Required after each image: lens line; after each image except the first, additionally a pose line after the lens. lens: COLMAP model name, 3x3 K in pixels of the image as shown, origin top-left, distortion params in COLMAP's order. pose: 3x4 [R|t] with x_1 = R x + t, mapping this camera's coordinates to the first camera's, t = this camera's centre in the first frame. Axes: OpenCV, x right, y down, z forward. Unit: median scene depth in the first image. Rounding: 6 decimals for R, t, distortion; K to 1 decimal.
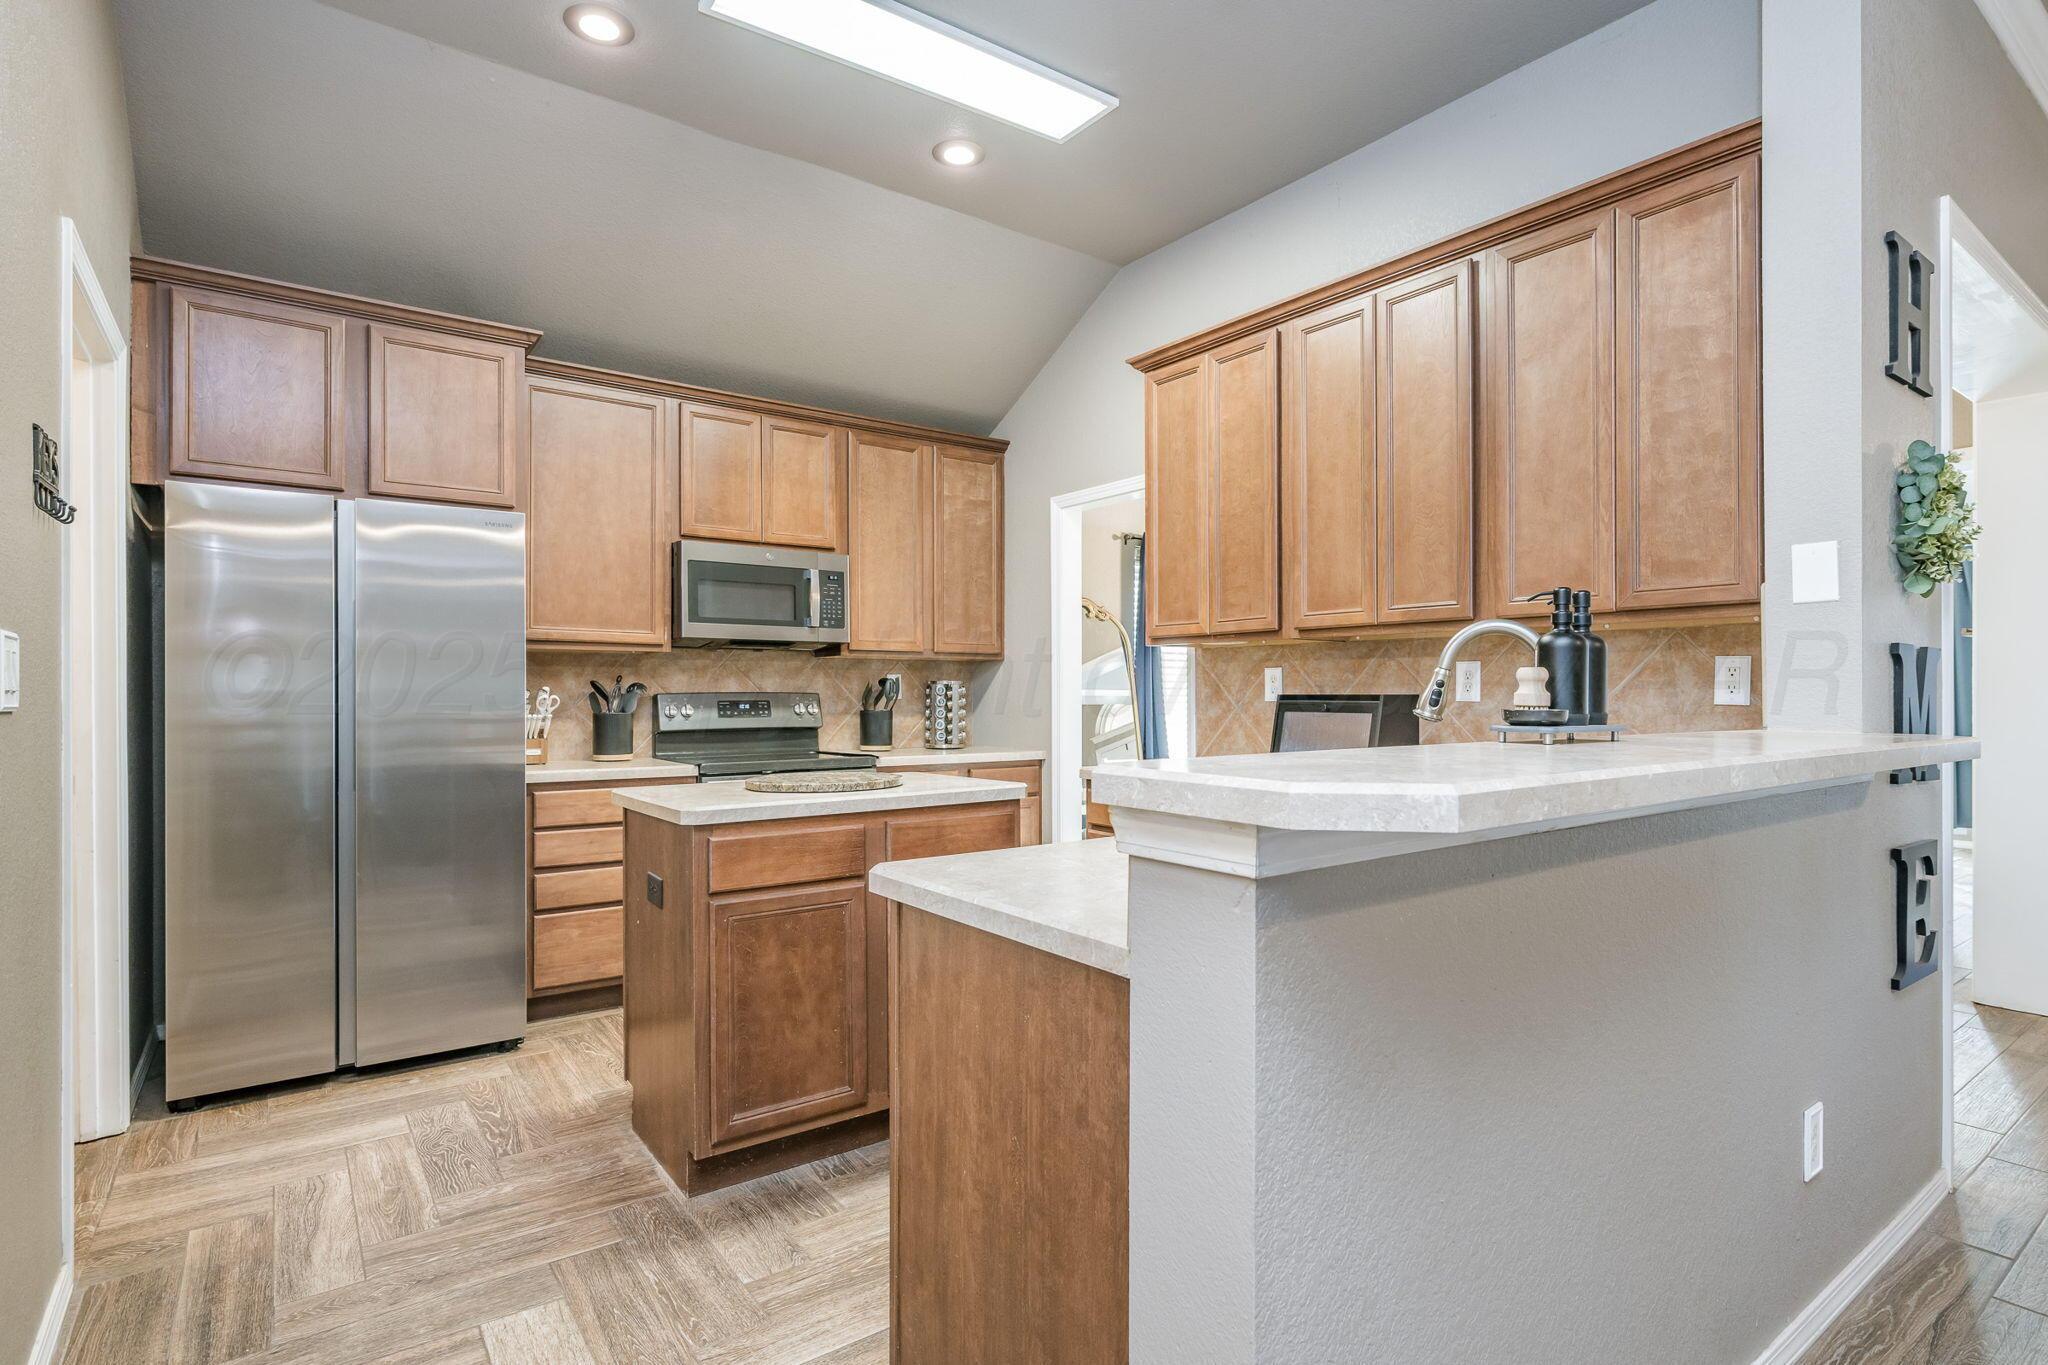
lens RADIAL K [[1018.2, 0, 1024.4], [0, 1018.2, 689.5], [0, 0, 1]] dist [-0.000322, -0.000018]
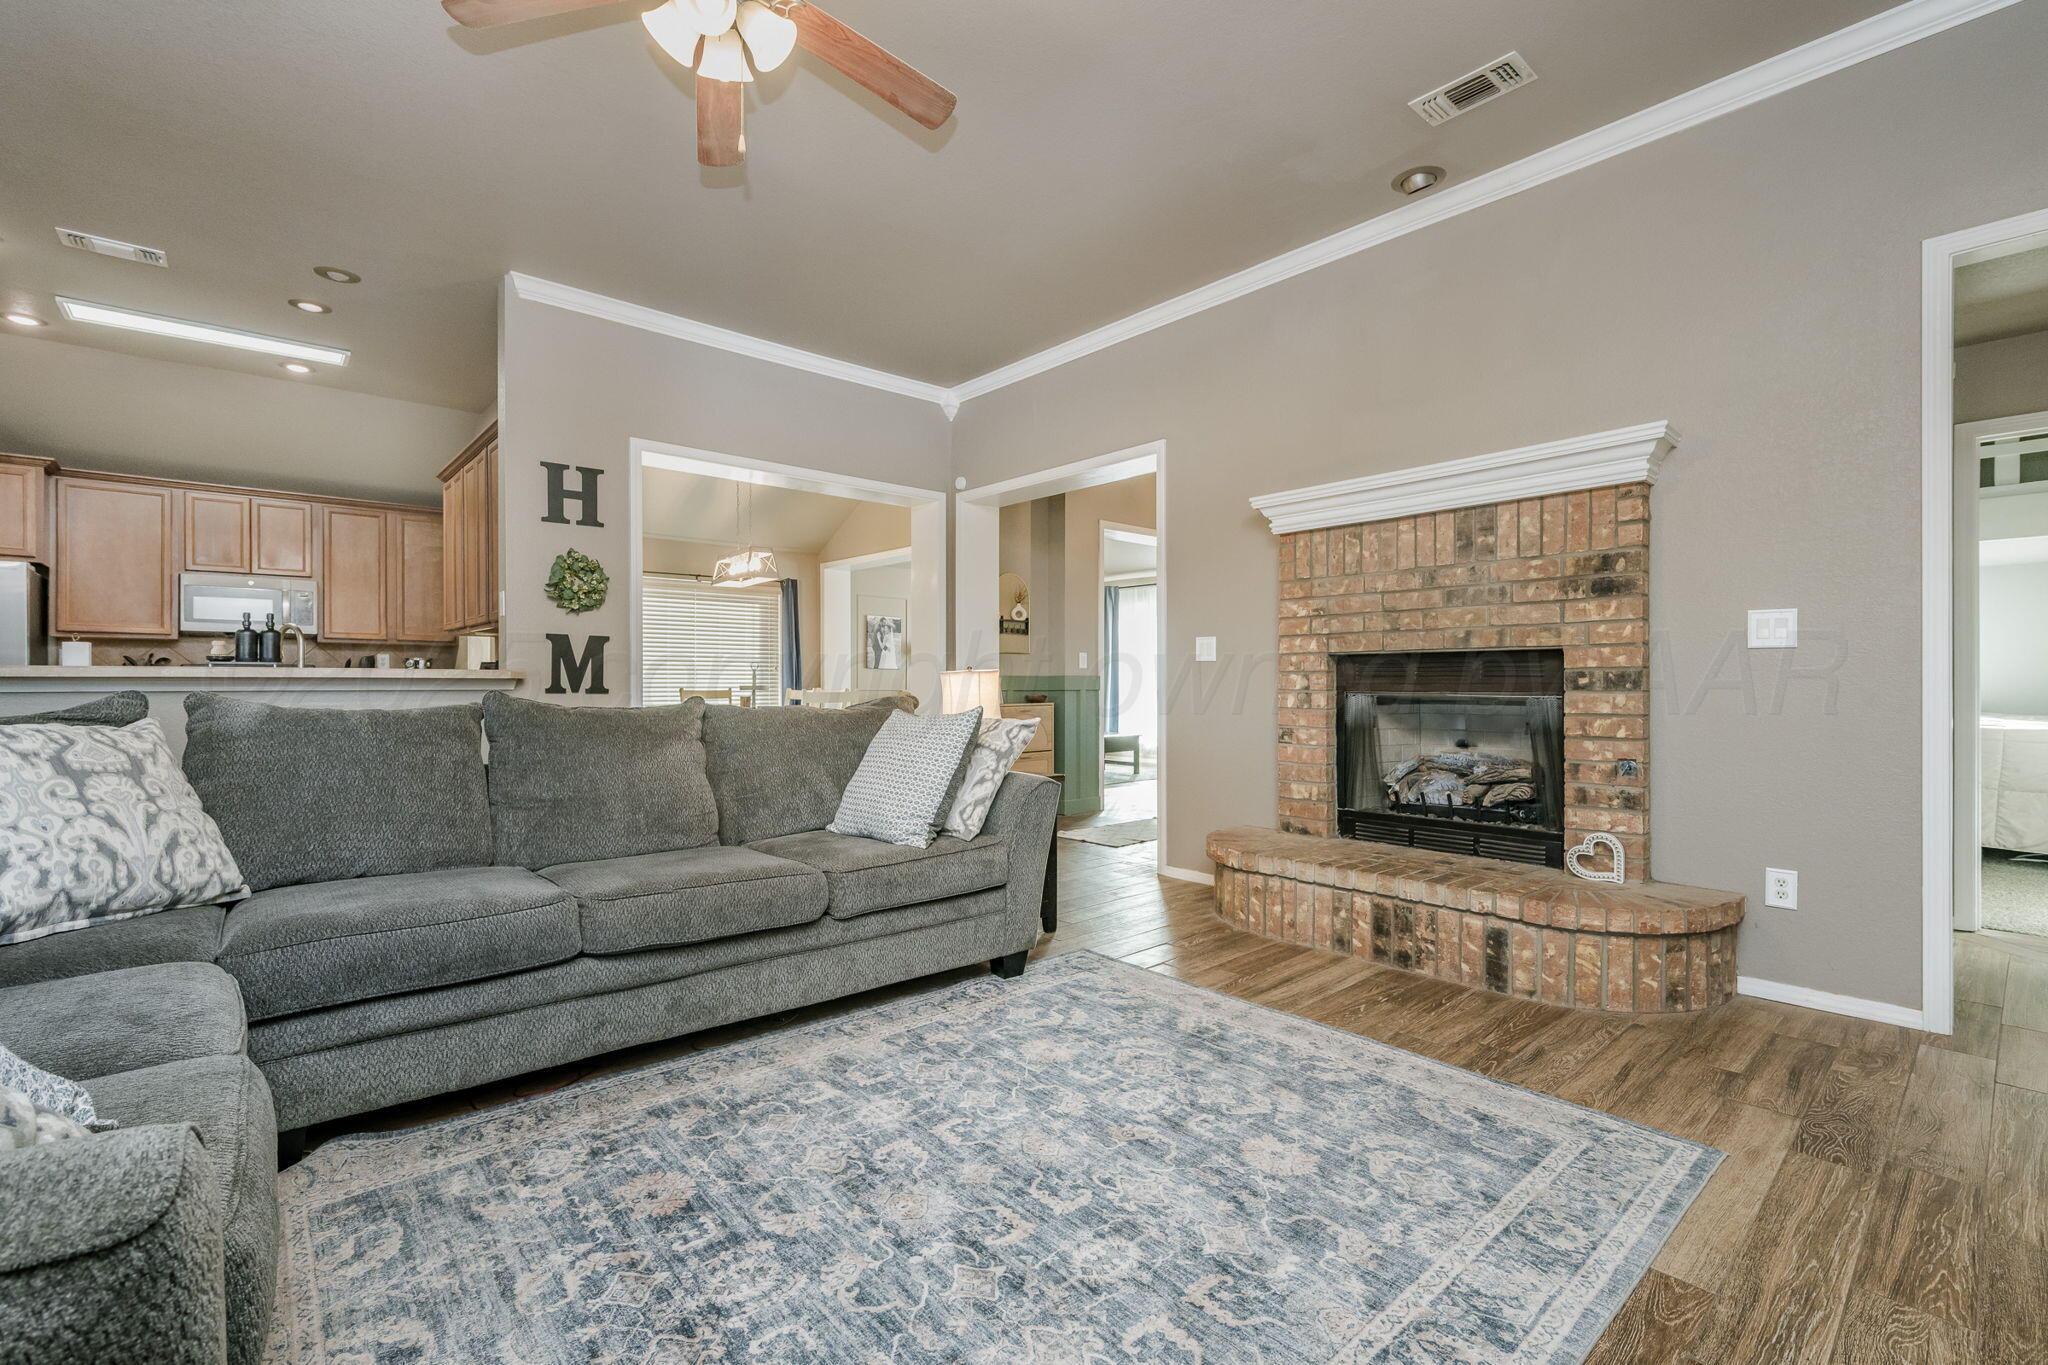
lens RADIAL K [[900.6, 0, 1022.5], [0, 900.6, 685.4], [0, 0, 1]] dist [-0.000296, -0.000027]
pose [[0.996024, -0.001378, 0.089069, 1.010505], [0.000796, 0.999978, 0.006573, 0.036142], [-0.089076, -0.006477, 0.996004, -0.683615]]
